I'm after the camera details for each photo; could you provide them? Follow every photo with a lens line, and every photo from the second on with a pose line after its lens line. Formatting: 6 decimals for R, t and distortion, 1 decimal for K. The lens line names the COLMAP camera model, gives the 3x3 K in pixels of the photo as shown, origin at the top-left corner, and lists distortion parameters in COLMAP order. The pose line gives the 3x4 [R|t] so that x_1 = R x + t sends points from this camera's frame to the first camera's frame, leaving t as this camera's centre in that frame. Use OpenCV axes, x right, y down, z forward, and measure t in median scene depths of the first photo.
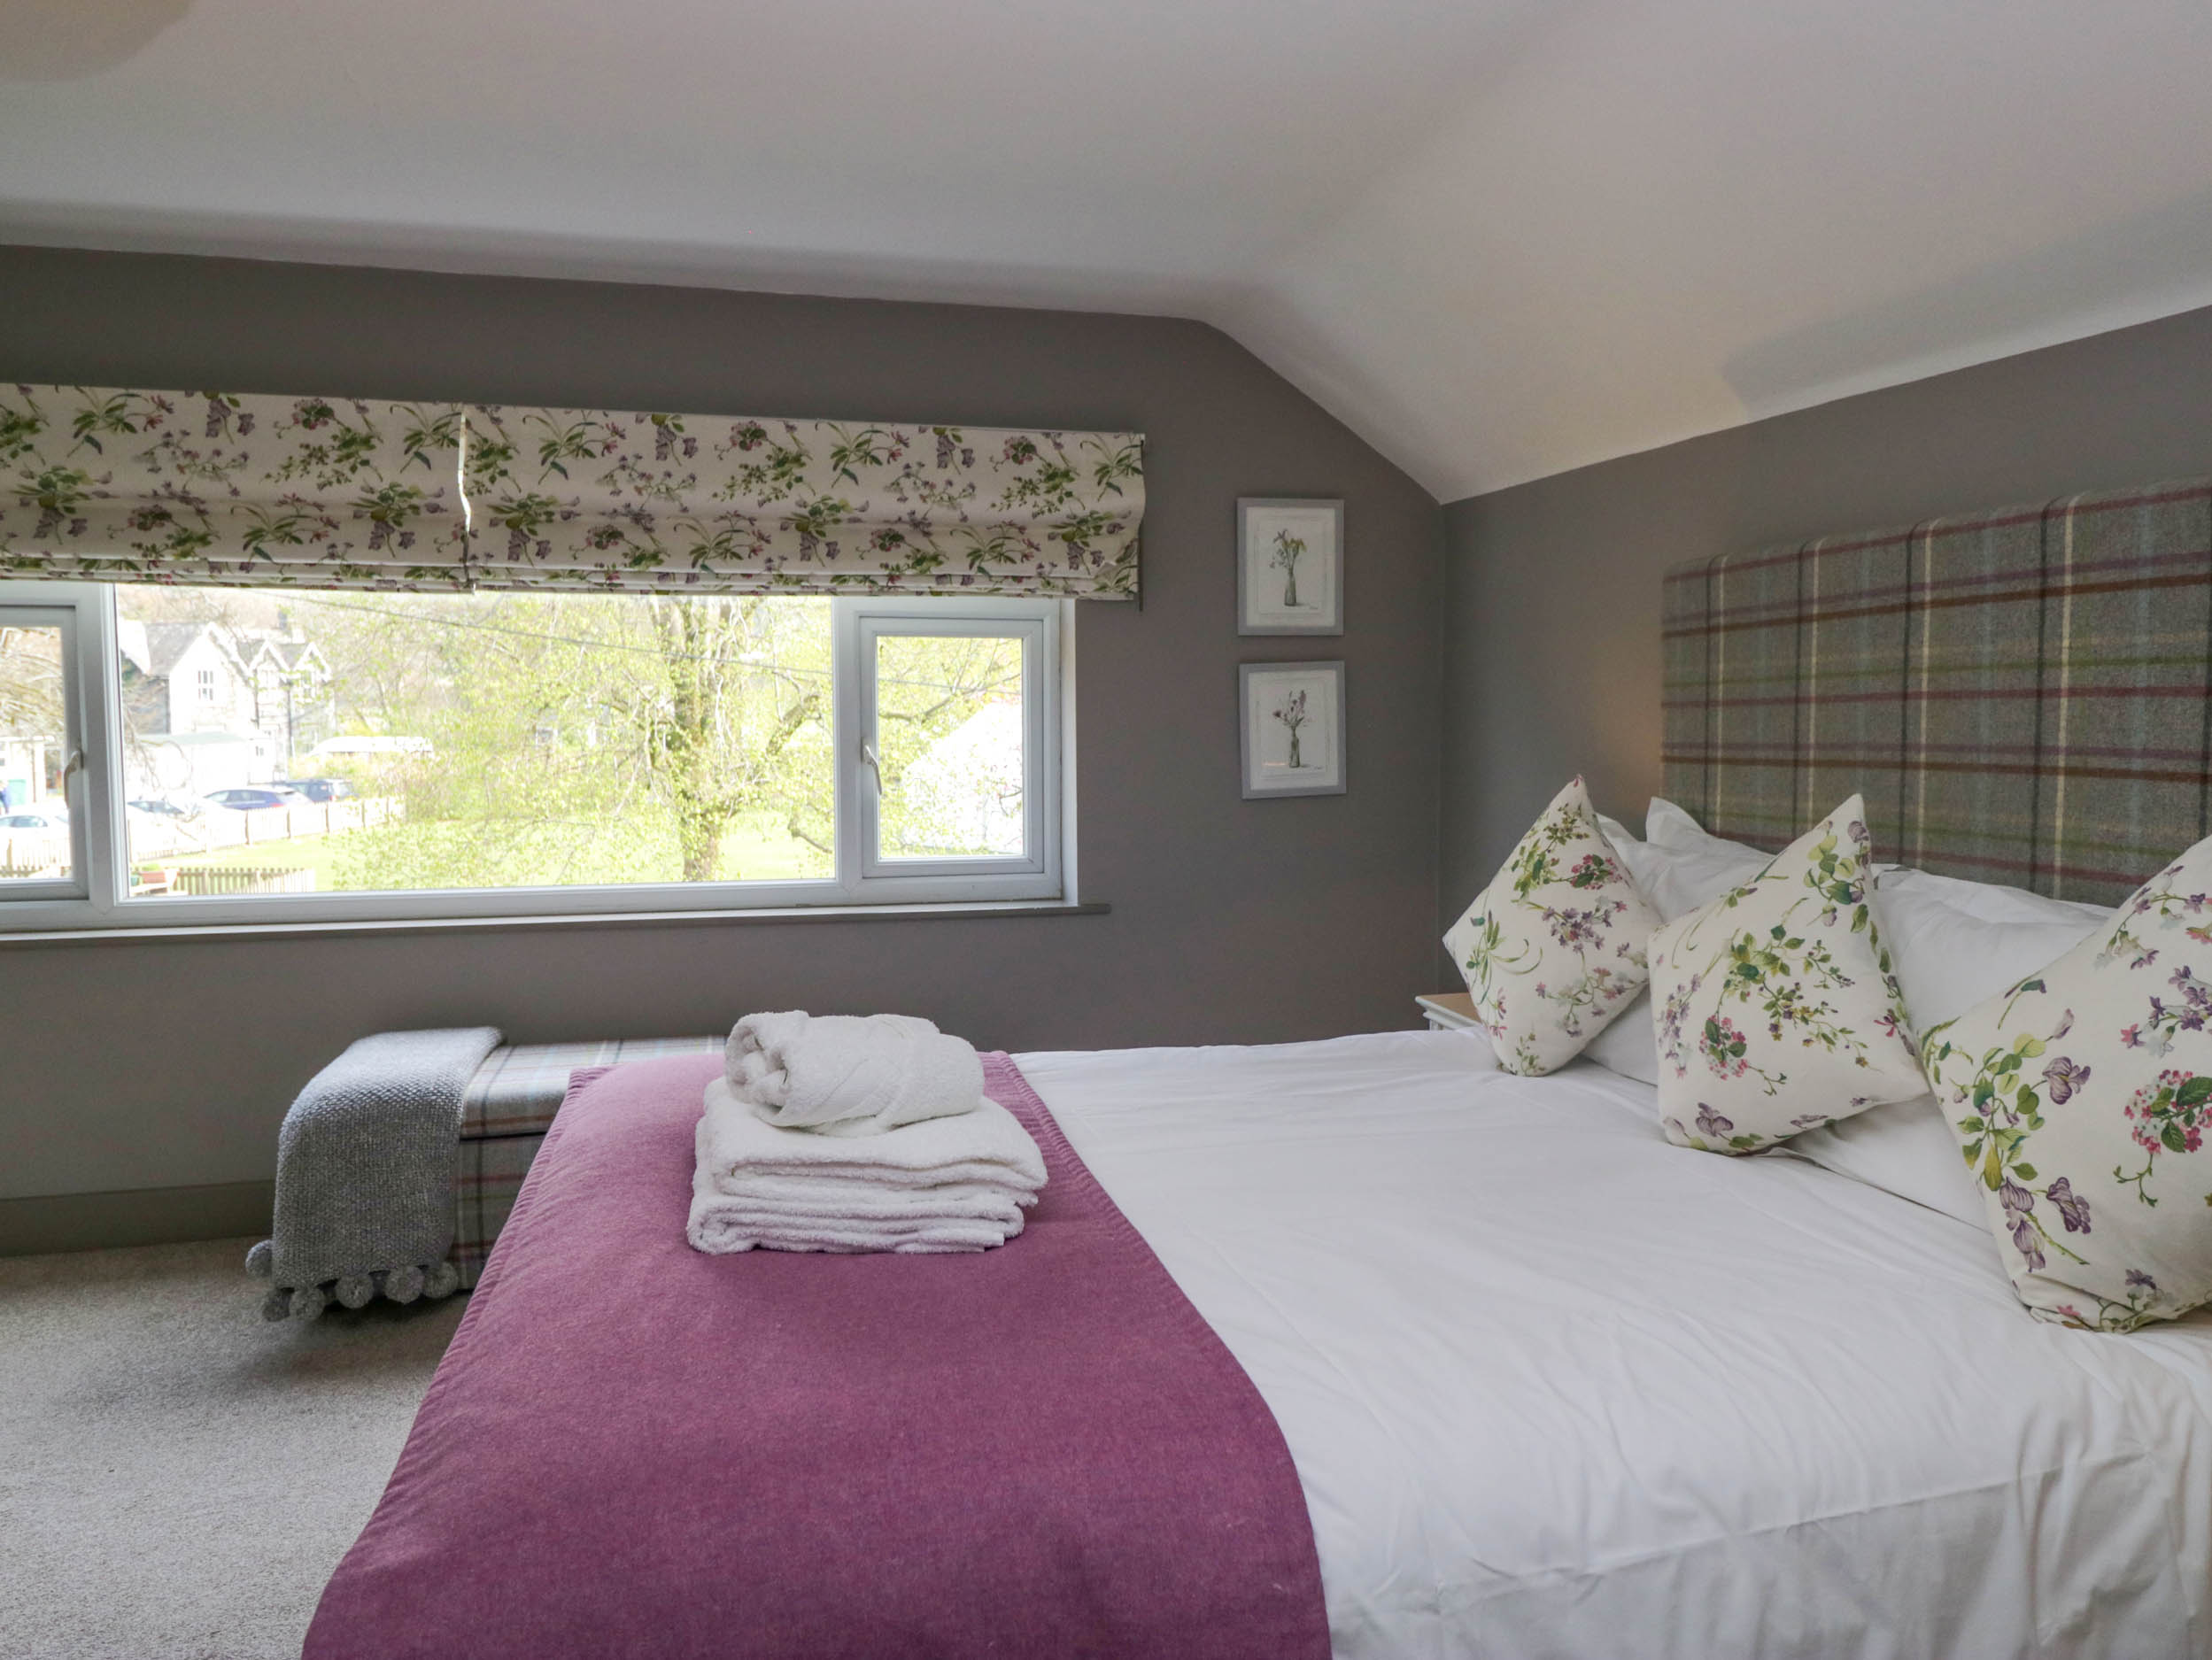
lens RADIAL K [[1471.7, 0, 1111.5], [0, 1471.7, 820.1], [0, 0, 1]] dist [0.002665, -0.003171]
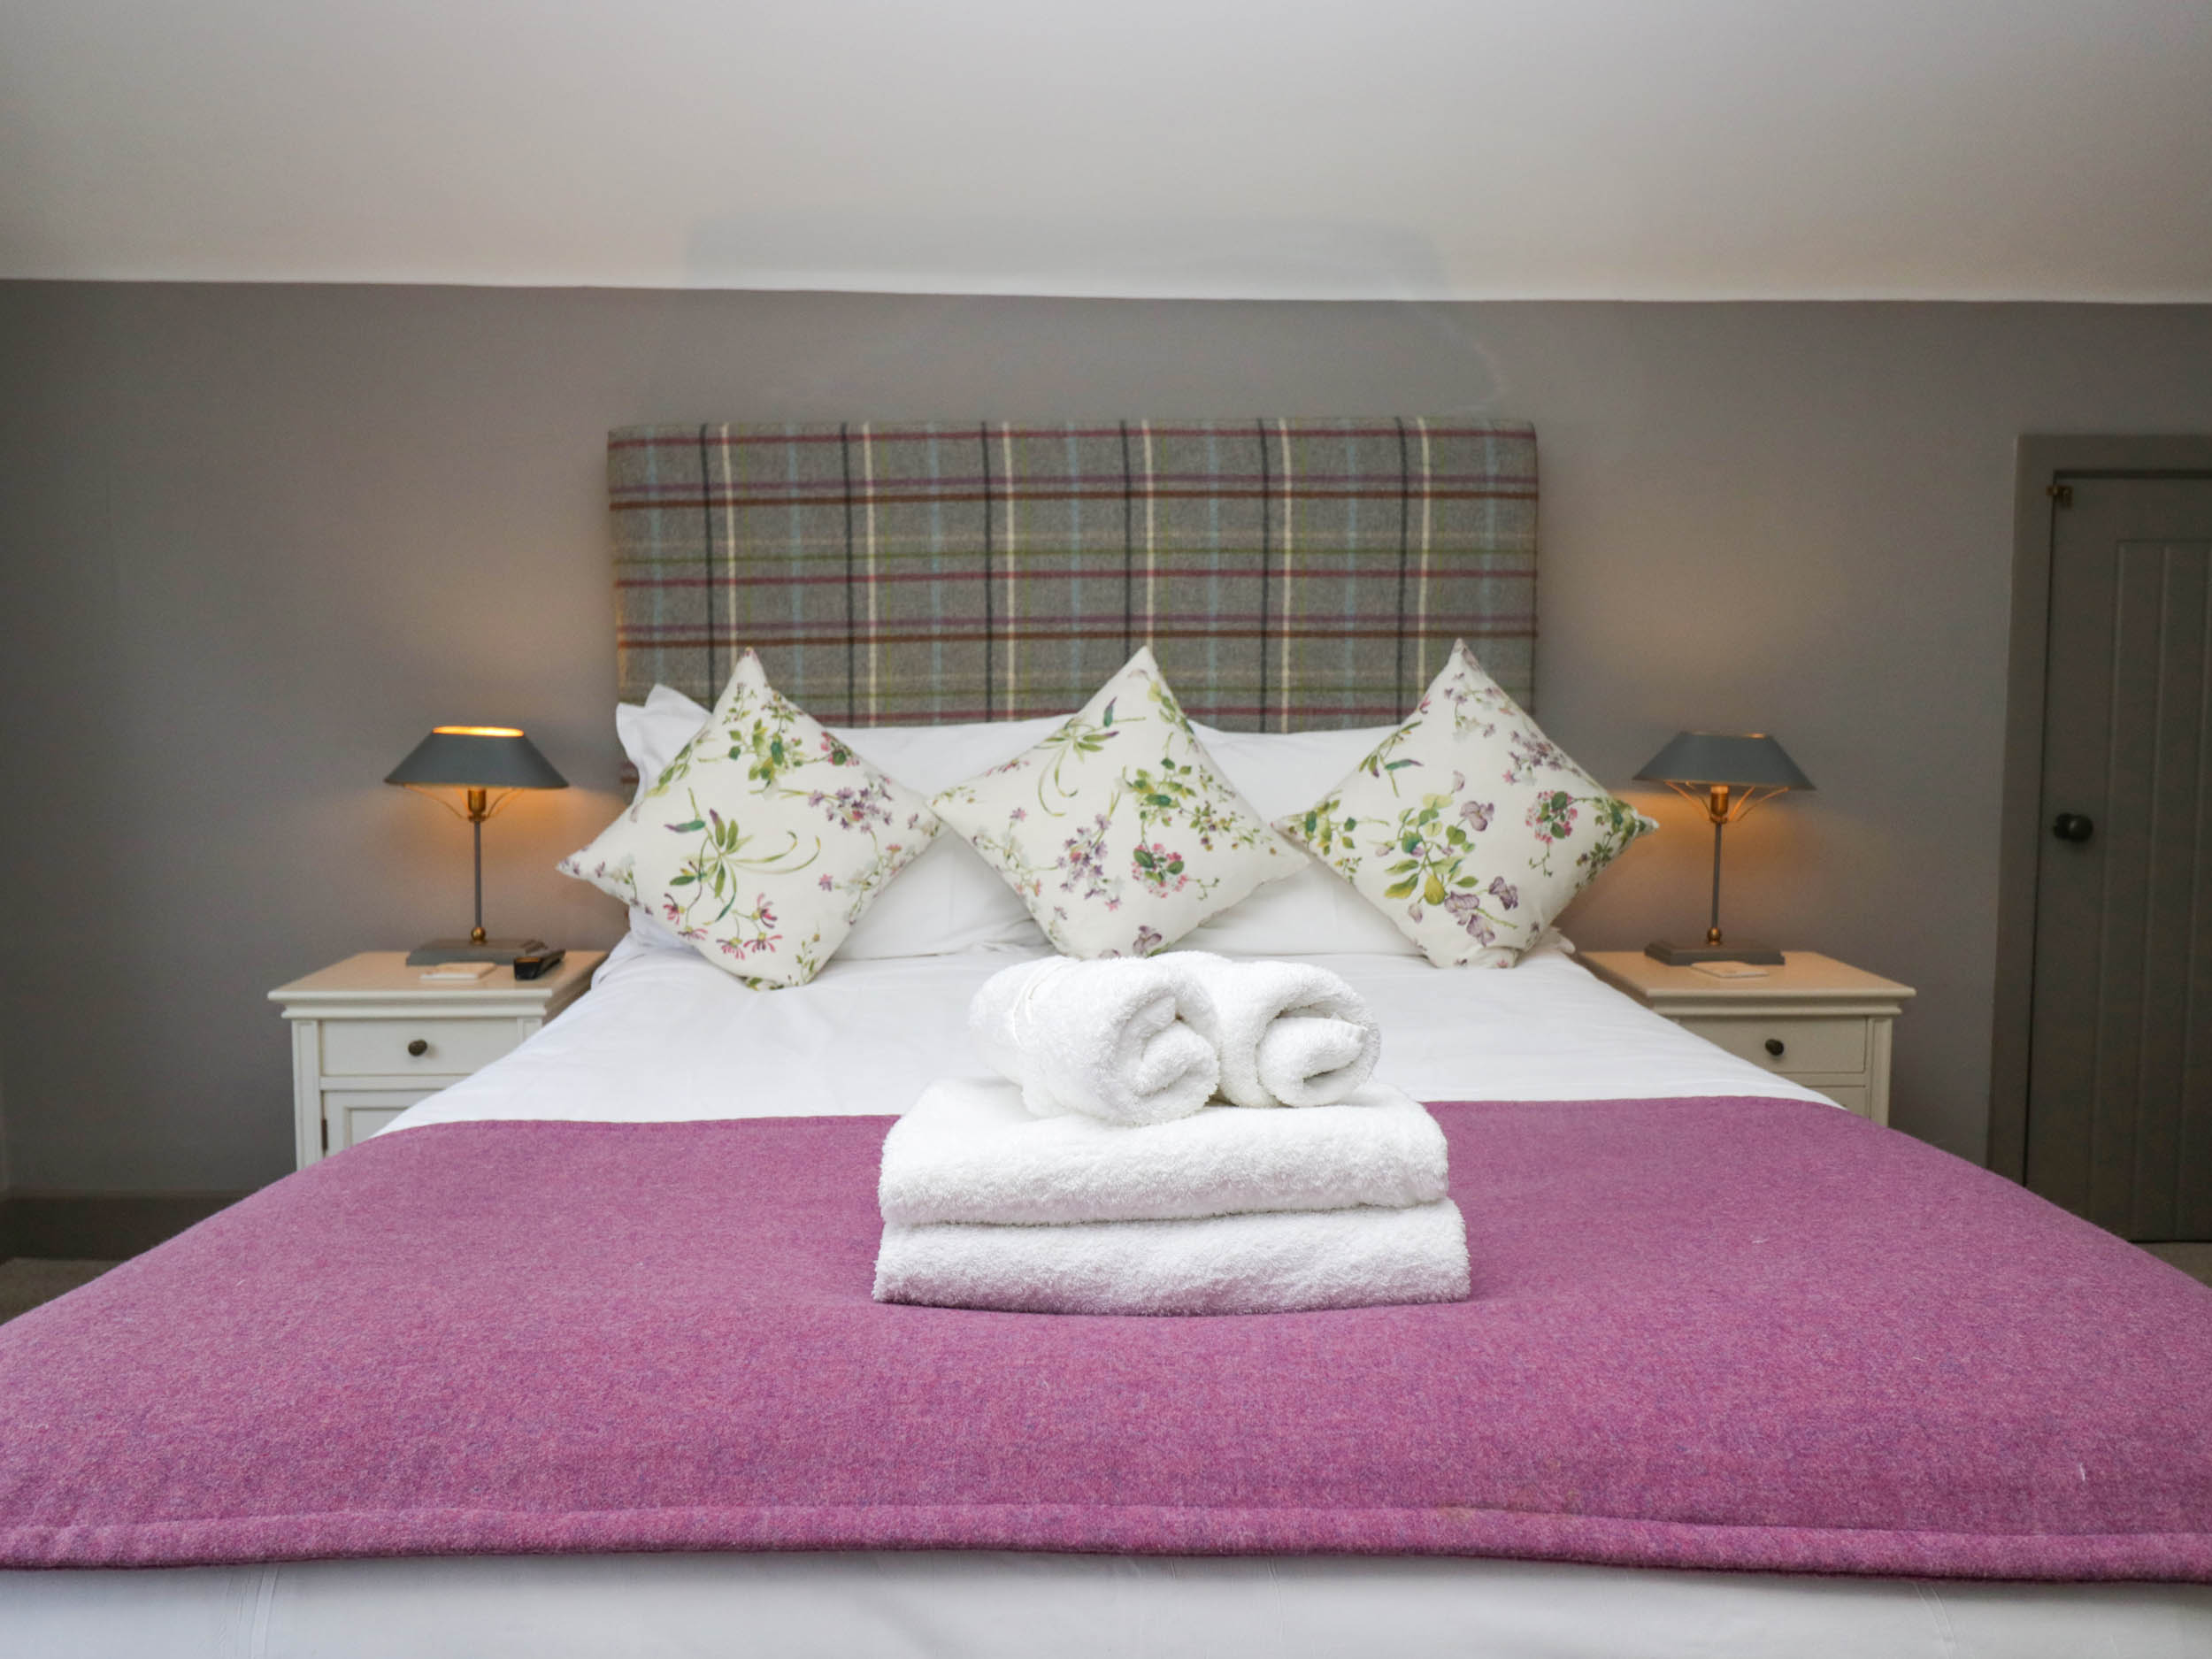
lens RADIAL K [[1471.9, 0, 1110.0], [0, 1471.9, 832.3], [0, 0, 1]] dist [0.002665, -0.003171]
pose [[0.212566, -0.102040, 0.971804, -0.524830], [0.079593, 0.993036, 0.086860, 0.020188], [-0.973900, 0.058886, 0.219208, 0.614095]]
